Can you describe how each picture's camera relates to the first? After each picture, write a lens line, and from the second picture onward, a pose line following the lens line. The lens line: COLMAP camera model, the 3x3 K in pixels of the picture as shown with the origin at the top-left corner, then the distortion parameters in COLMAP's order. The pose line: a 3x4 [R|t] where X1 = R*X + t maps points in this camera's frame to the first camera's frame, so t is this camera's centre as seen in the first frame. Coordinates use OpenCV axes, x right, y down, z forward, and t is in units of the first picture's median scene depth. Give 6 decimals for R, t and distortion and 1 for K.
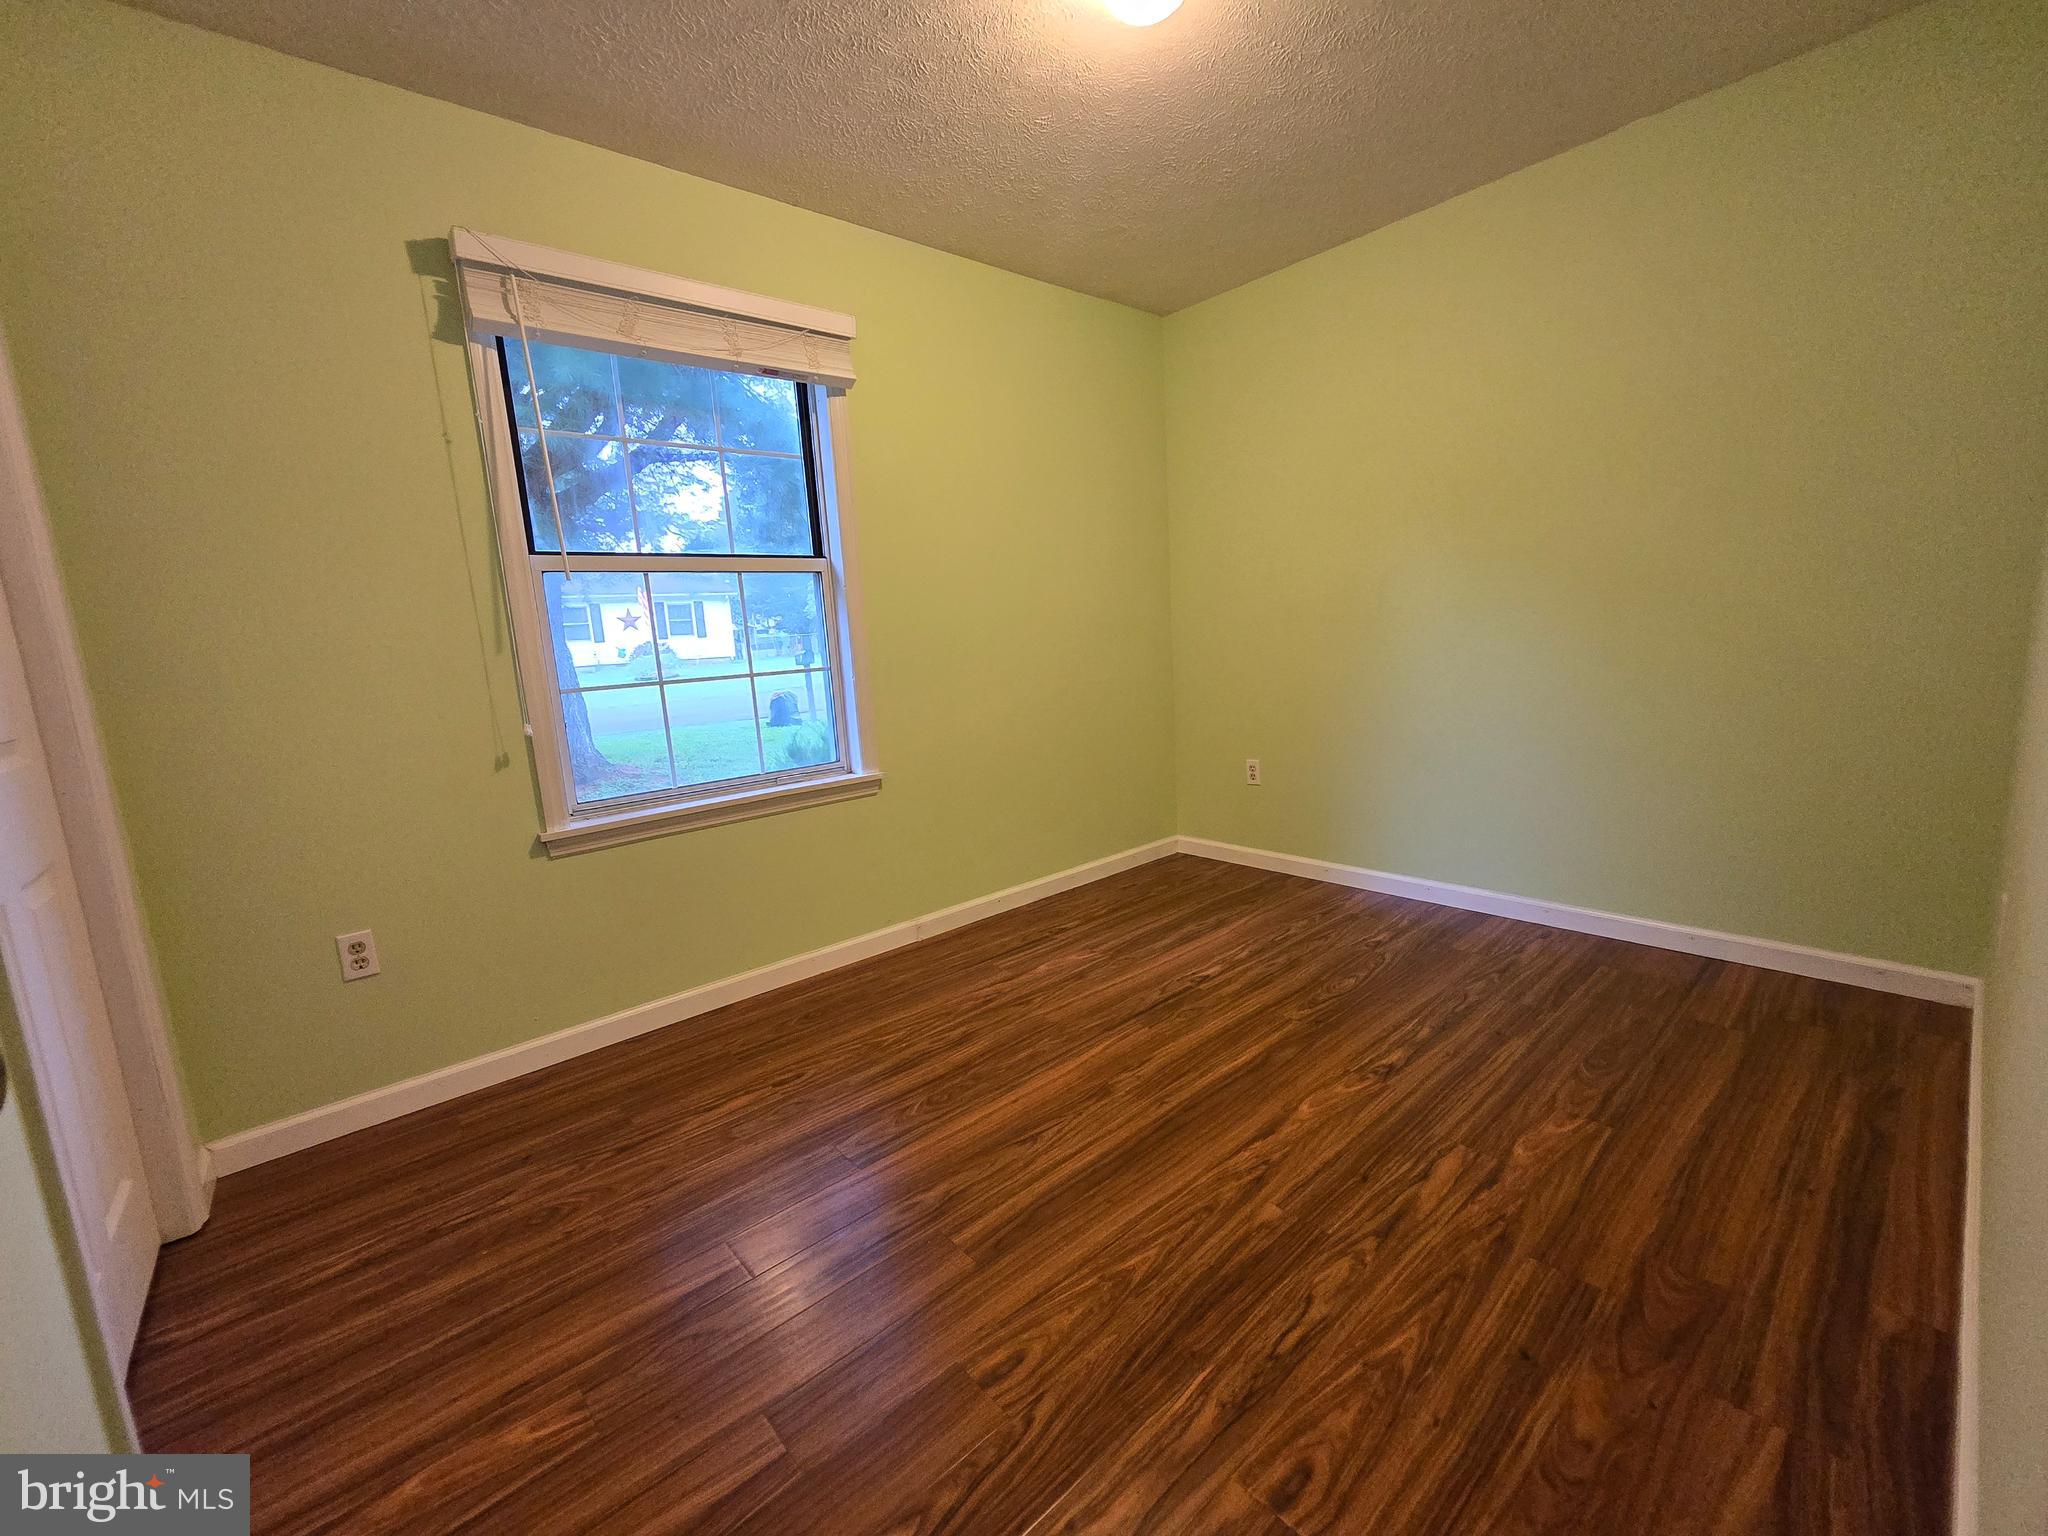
lens RADIAL K [[842.0, 0, 1015.0], [0, 842.0, 766.8], [0, 0, 1]] dist [-0.006945, 0.001356]
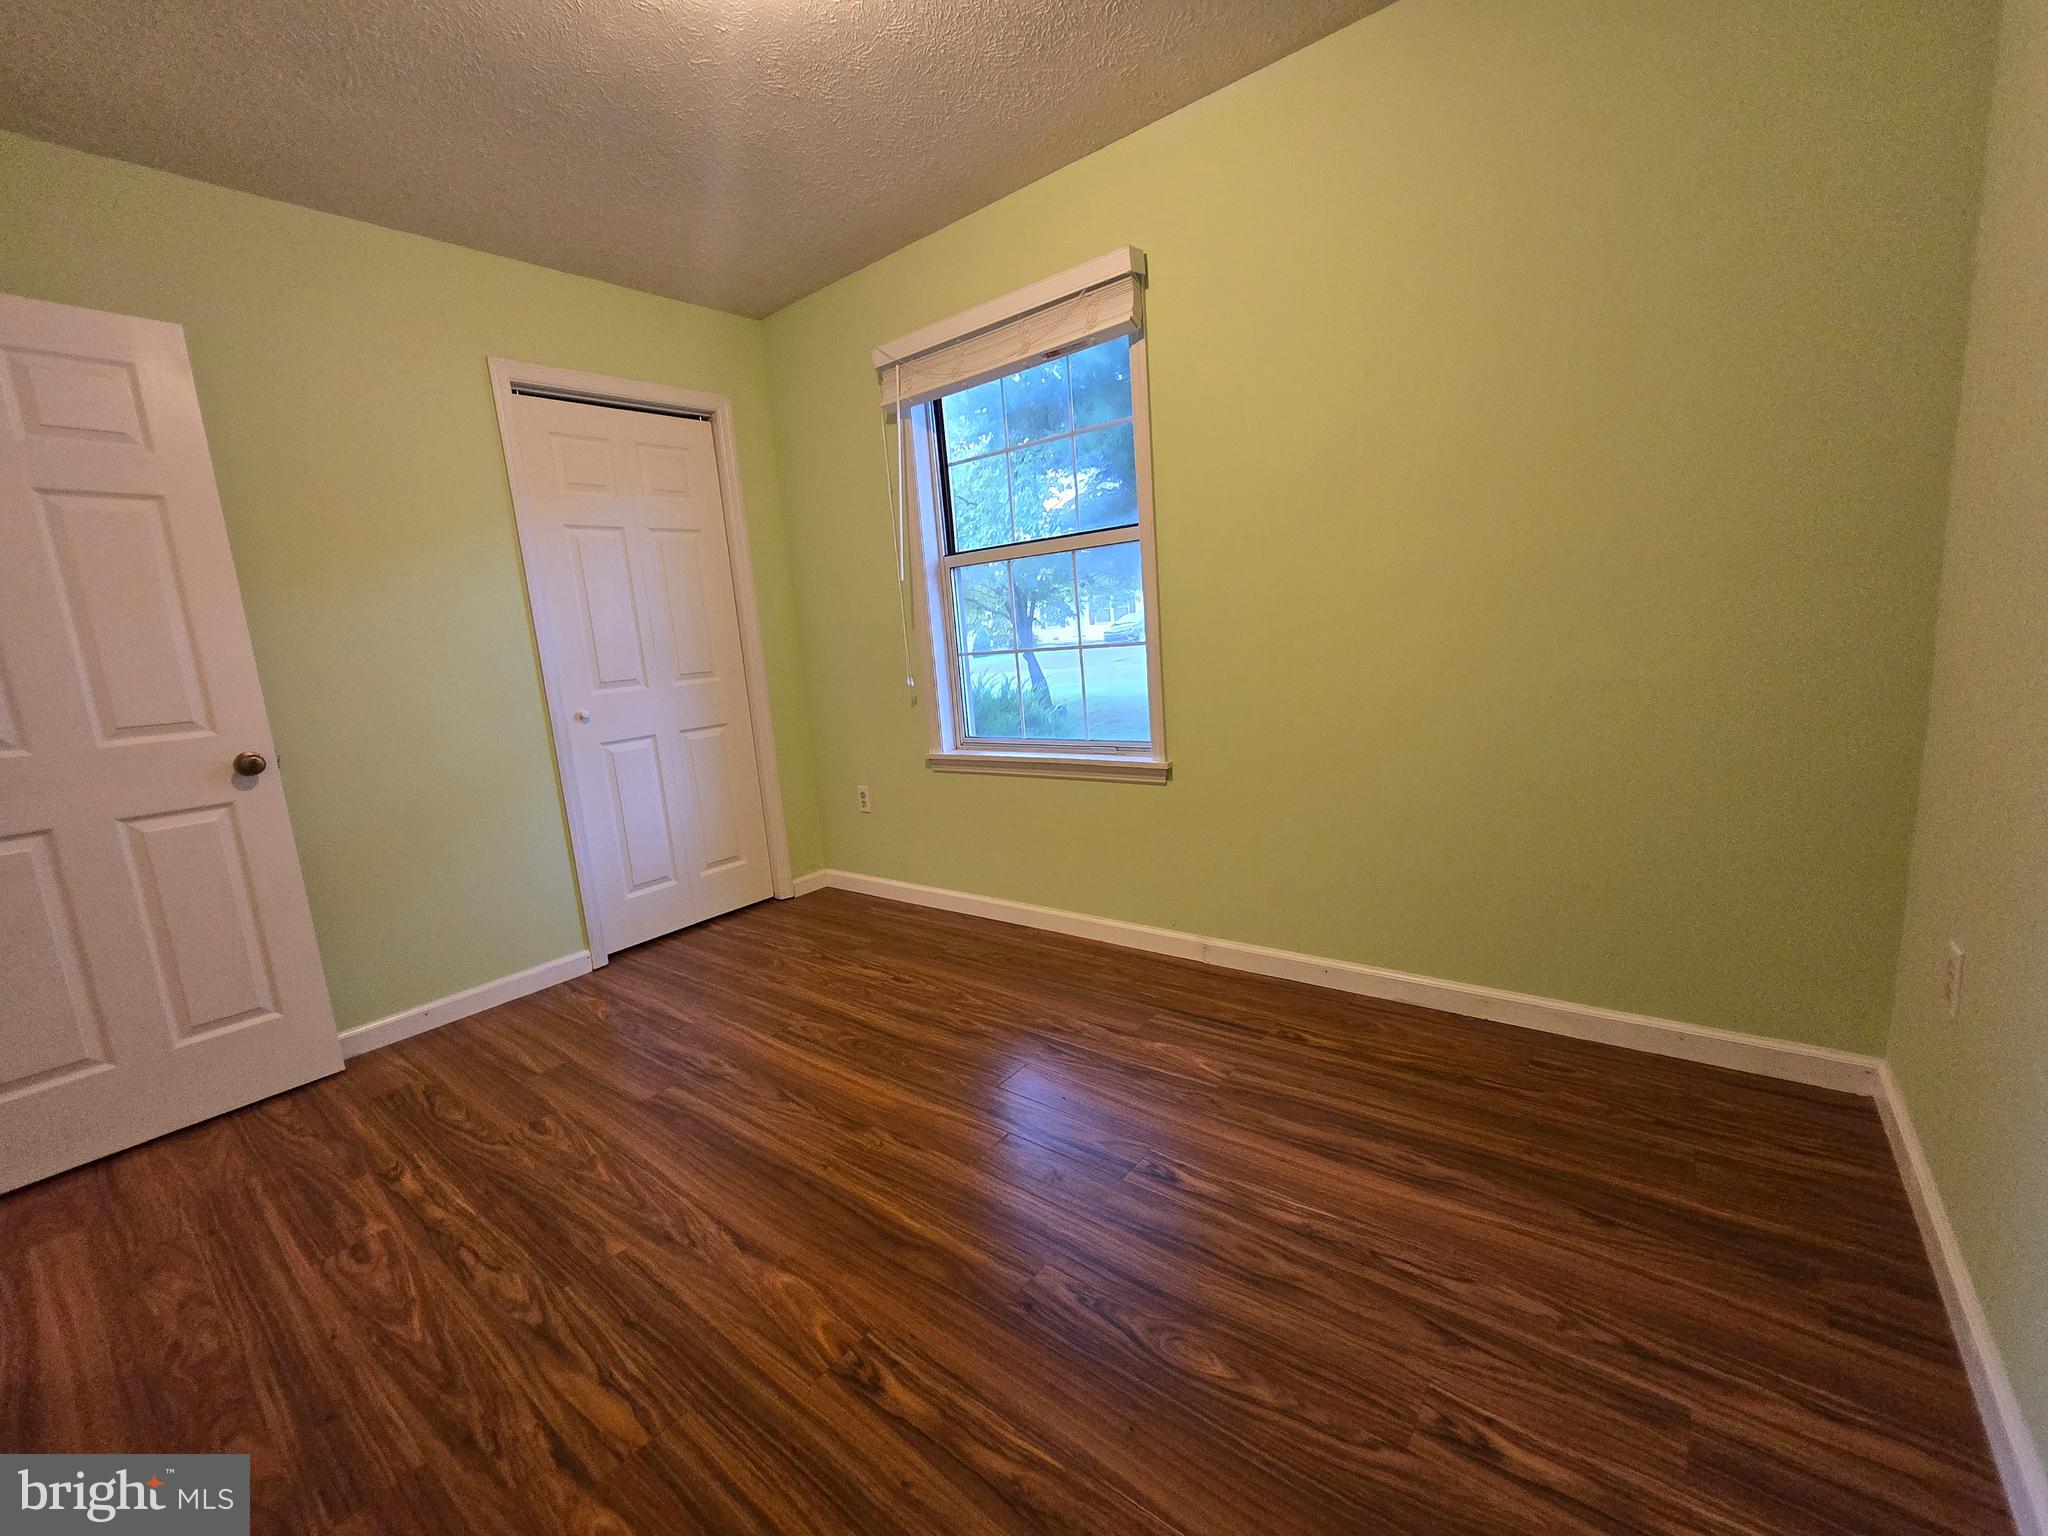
lens RADIAL K [[842.0, 0, 1038.0], [0, 842.0, 770.0], [0, 0, 1]] dist [-0.006945, 0.001356]
pose [[0.188037, 0.211903, -0.959030, 1.183027], [-0.083439, 0.976365, 0.199374, -0.267603], [0.978611, 0.042531, 0.201274, 1.195569]]
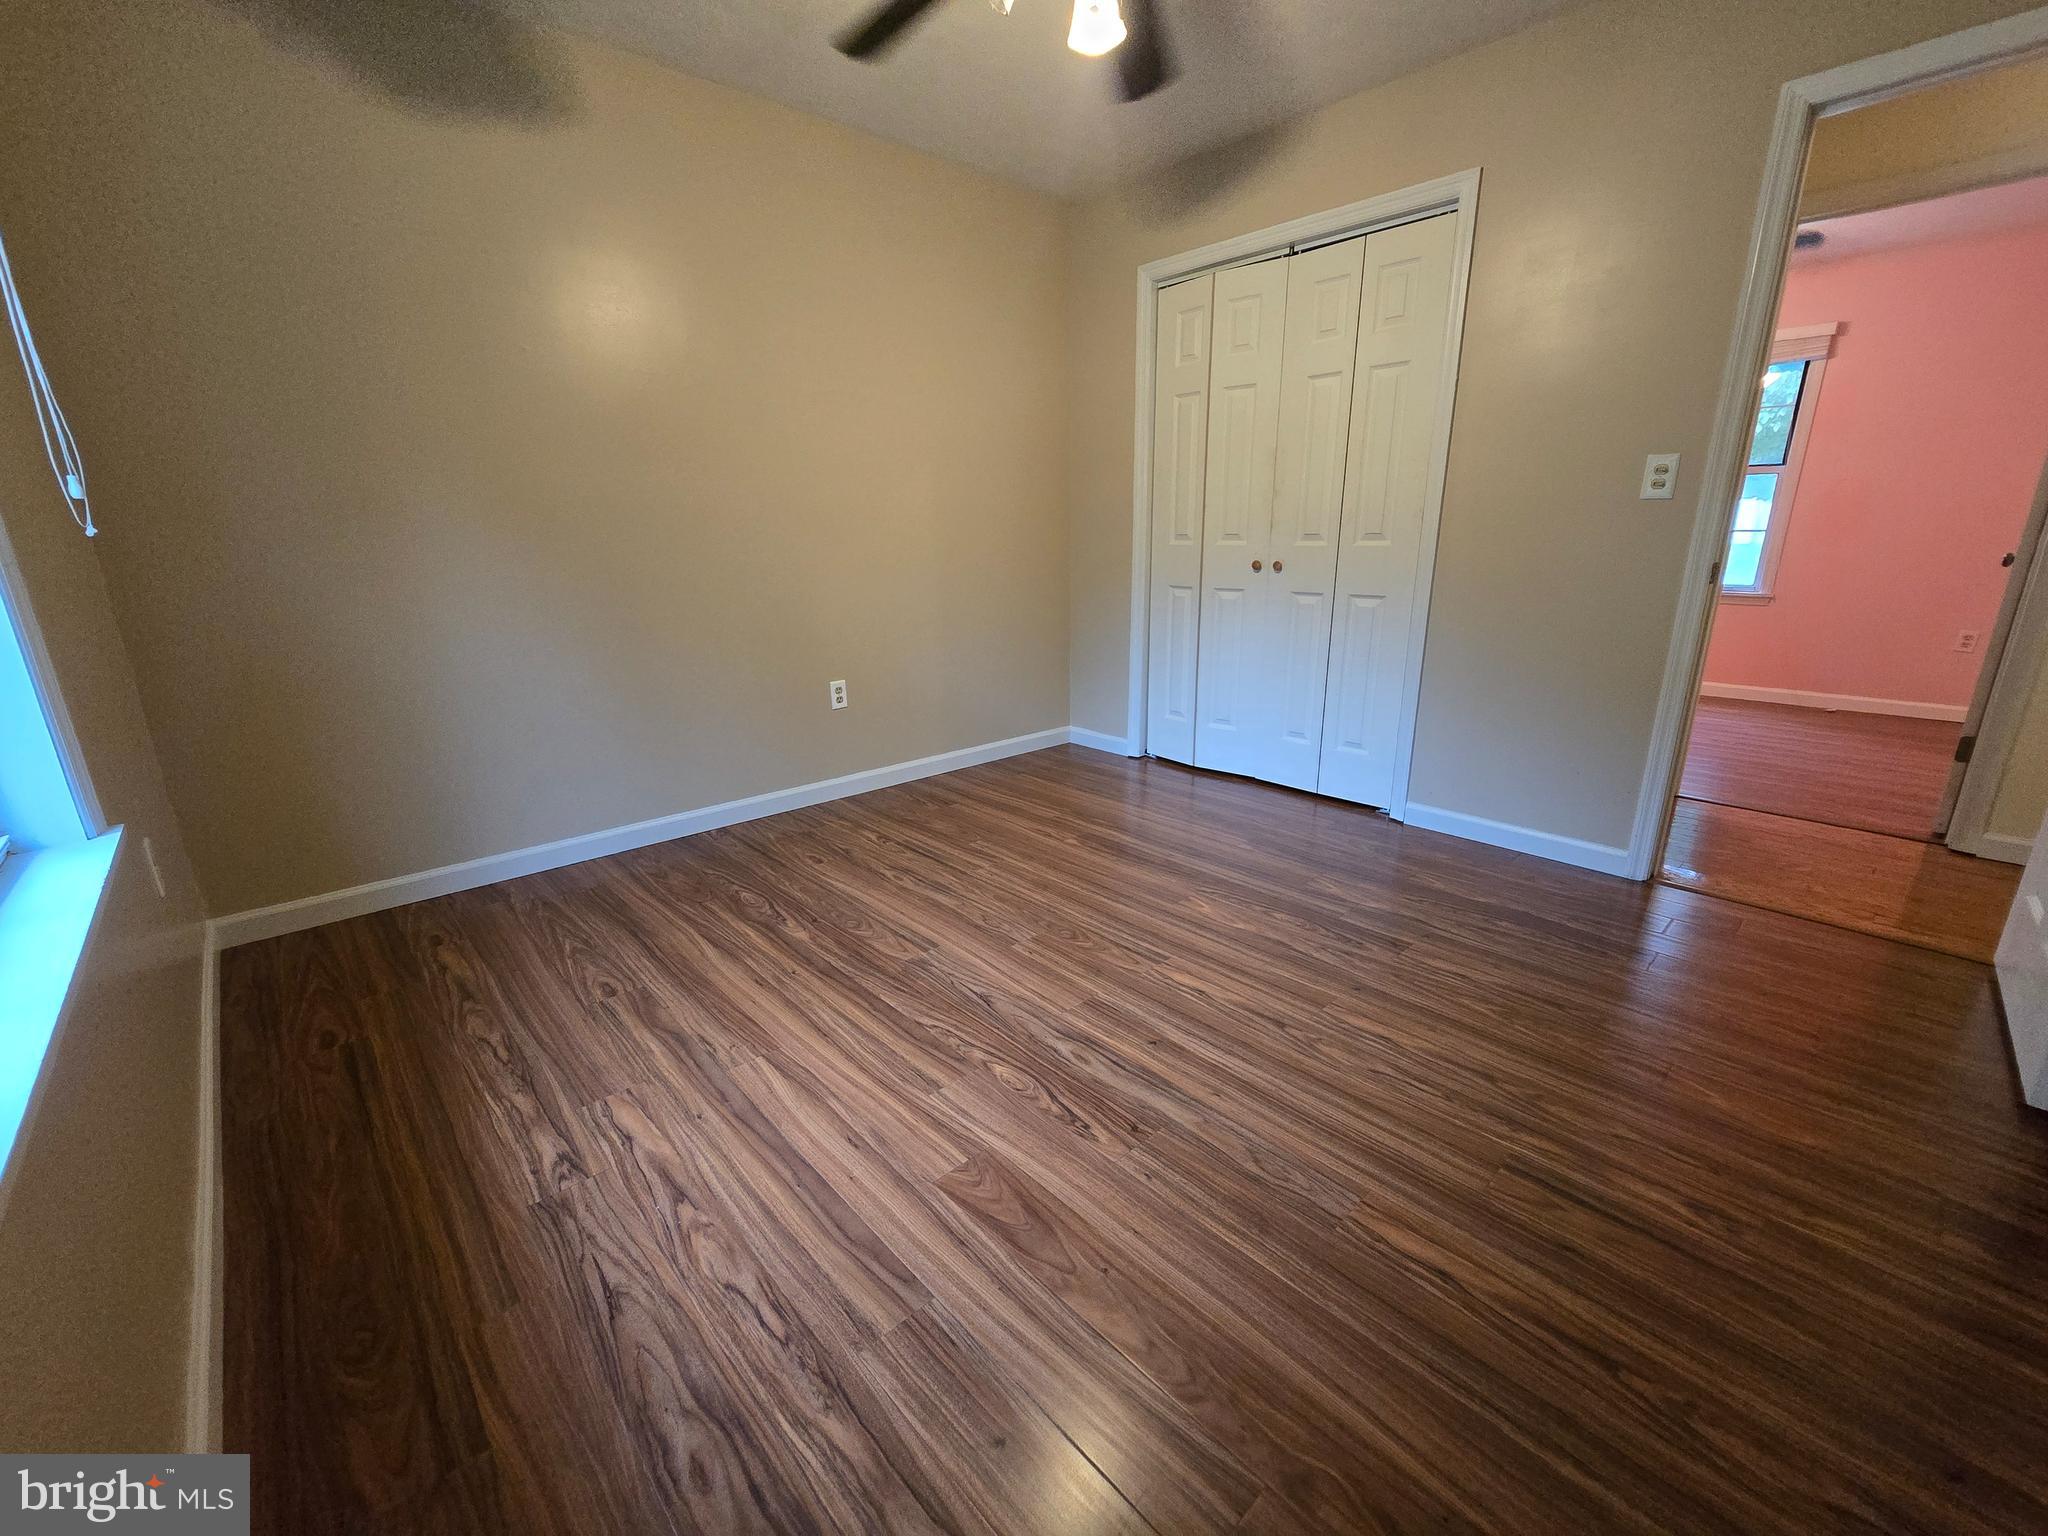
lens RADIAL K [[842.0, 0, 1017.3], [0, 842.0, 758.8], [0, 0, 1]] dist [-0.006945, 0.001356]
pose [[-0.016312, -0.218162, 0.975776, -0.343914], [0.174648, 0.960282, 0.217618, -0.051158], [-0.984496, 0.173967, 0.022437, 0.464978]]
